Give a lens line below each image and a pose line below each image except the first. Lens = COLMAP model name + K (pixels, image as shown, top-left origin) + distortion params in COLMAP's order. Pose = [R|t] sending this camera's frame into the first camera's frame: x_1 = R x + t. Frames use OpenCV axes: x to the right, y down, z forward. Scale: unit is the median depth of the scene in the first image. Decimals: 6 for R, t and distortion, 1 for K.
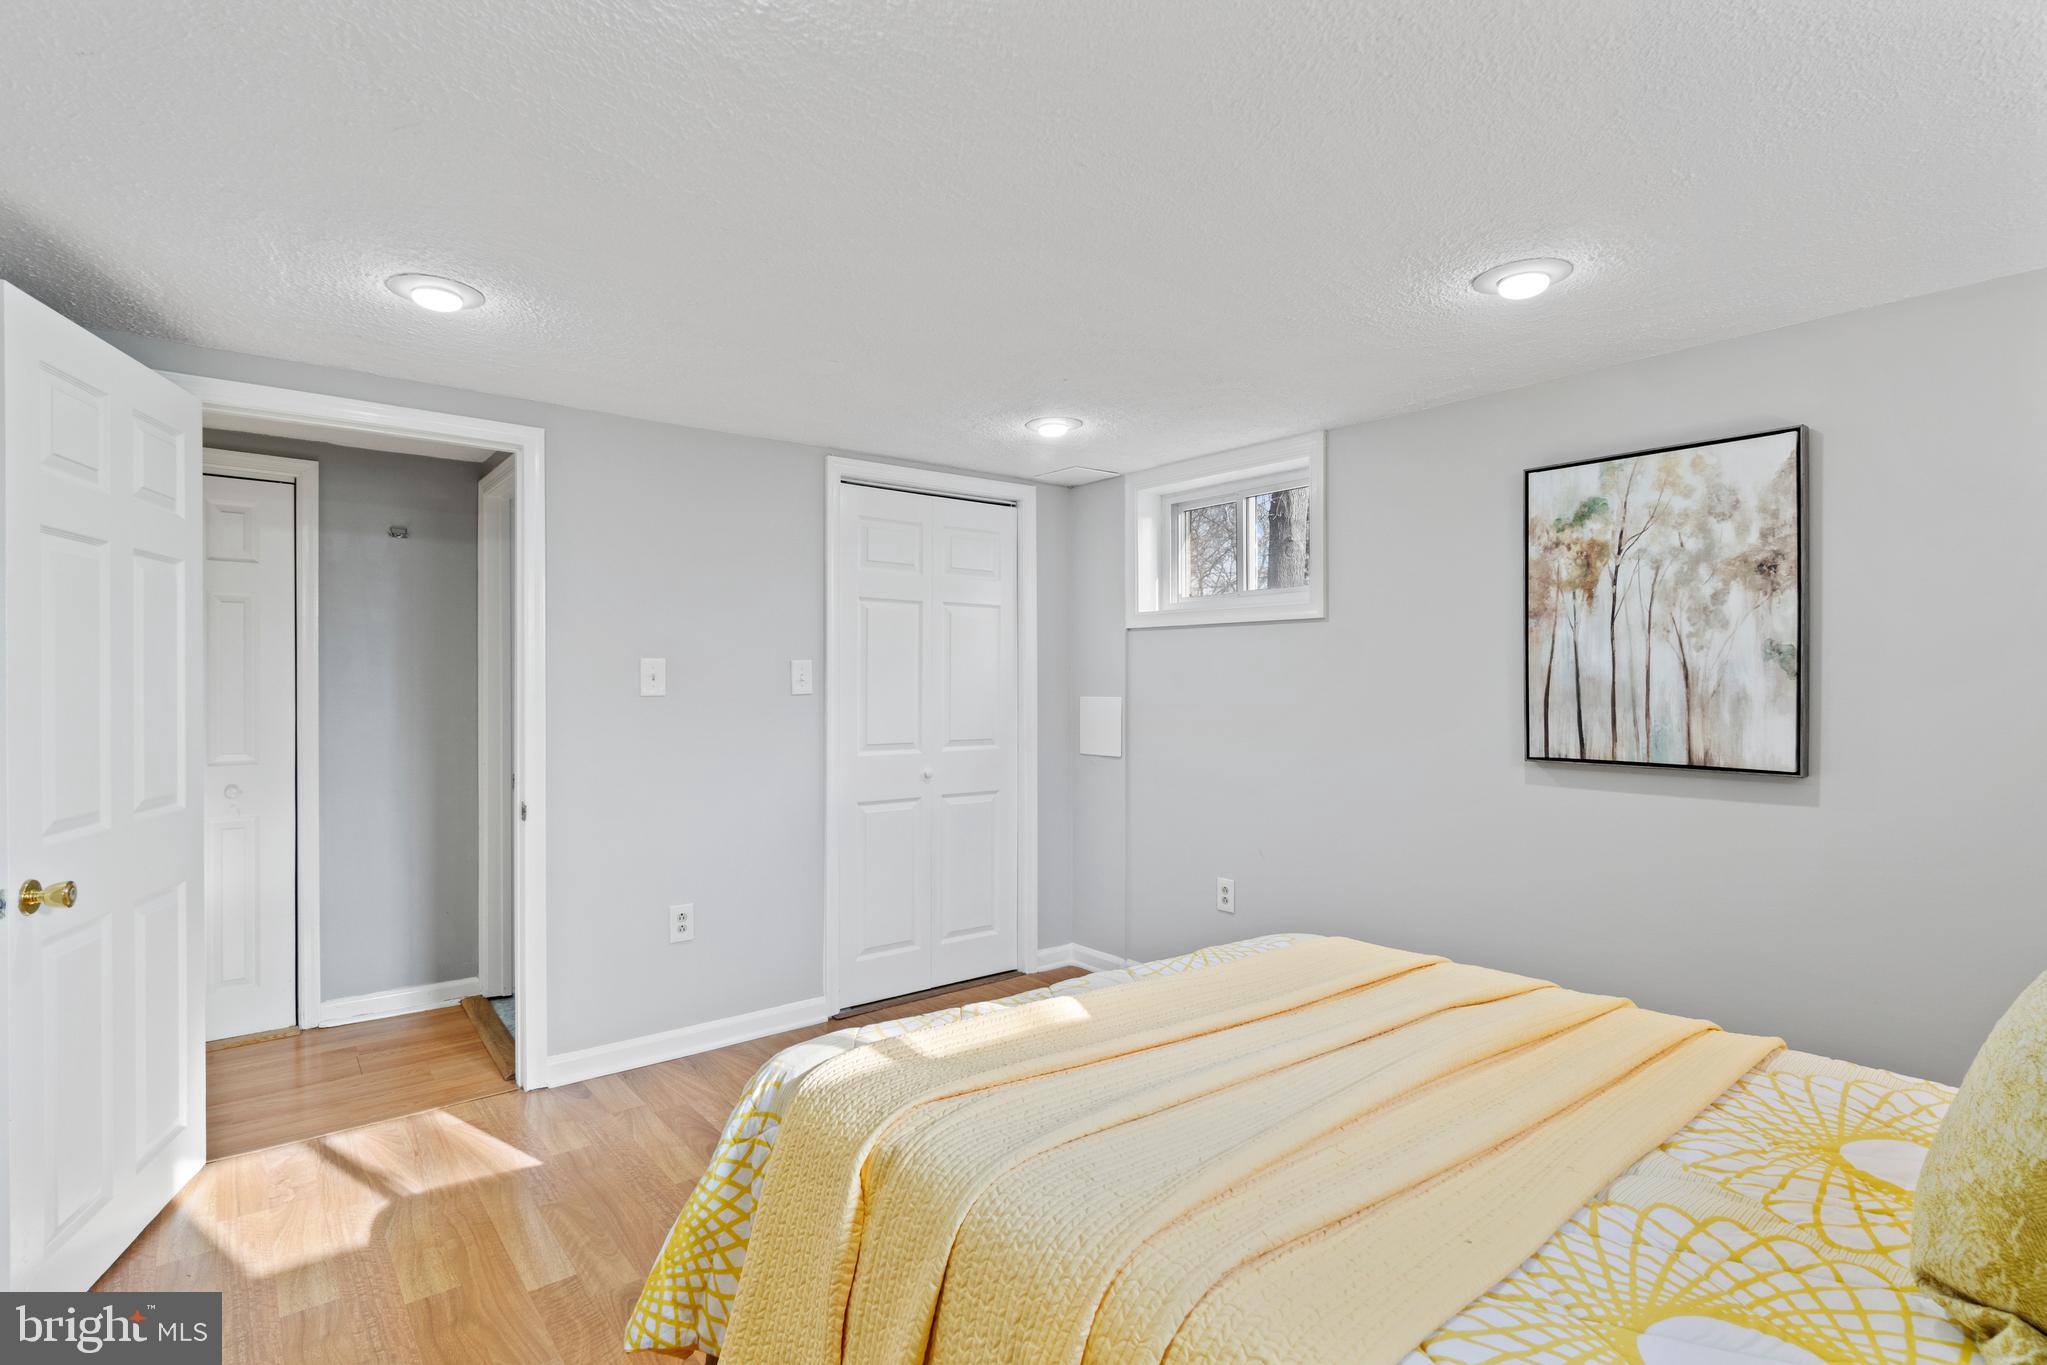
lens RADIAL K [[1022.7, 0, 1023.5], [0, 1022.7, 682.5], [0, 0, 1]] dist [-0.000264, -0.000031]
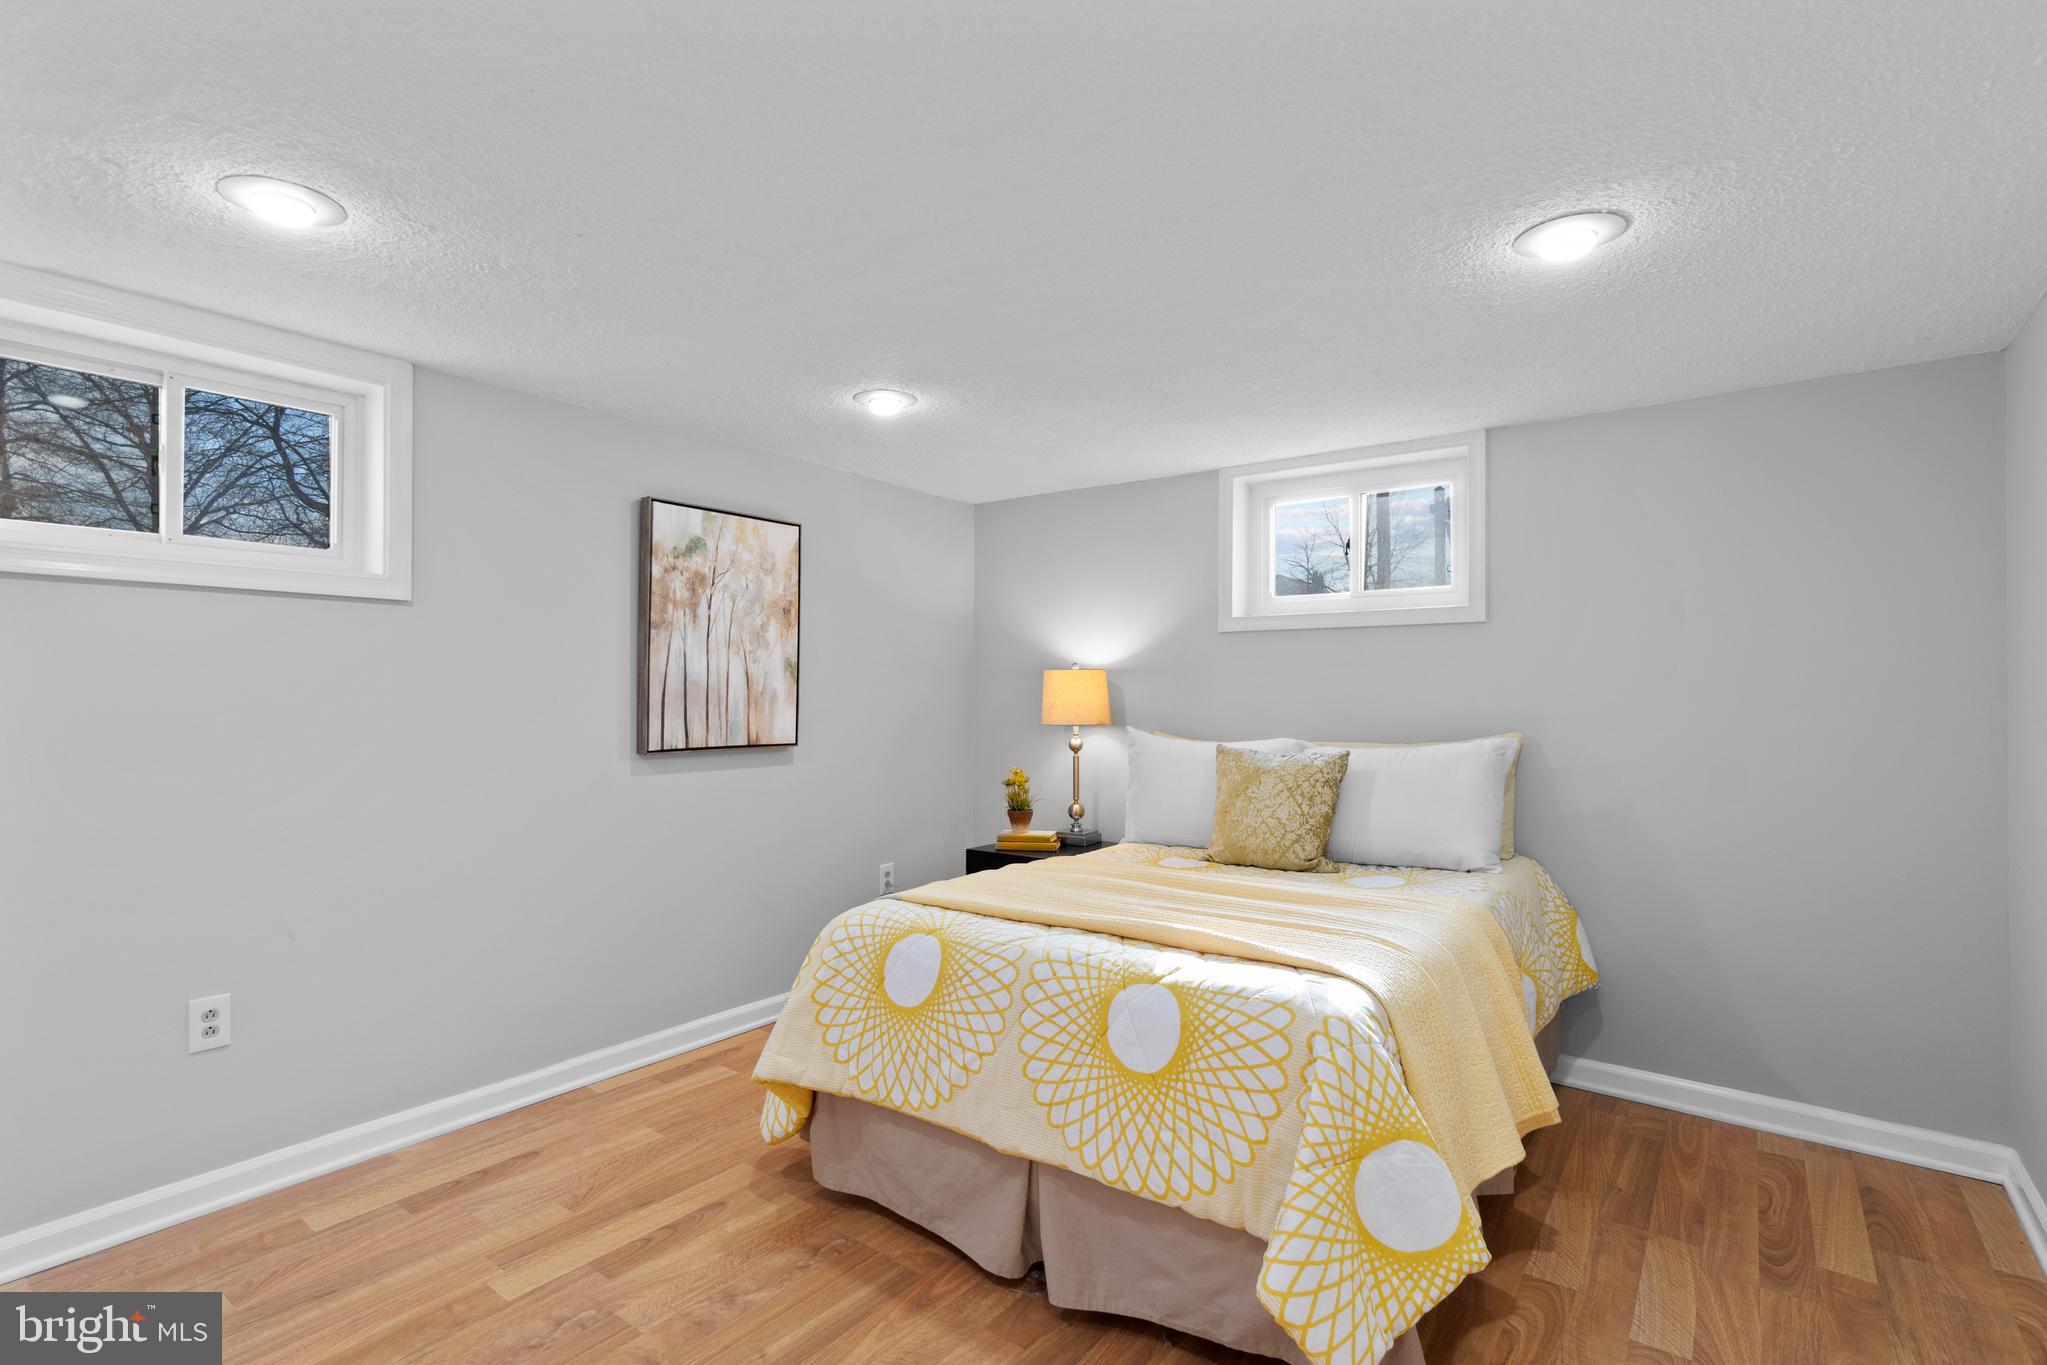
lens RADIAL K [[942.2, 0, 1011.6], [0, 942.2, 678.5], [0, 0, 1]] dist [-0.004486, -0.000413]
pose [[-0.233124, 0.012161, 0.972371, -0.652905], [-0.003987, 0.999901, -0.013461, 0.005481], [-0.972439, -0.007015, -0.233053, 0.909801]]
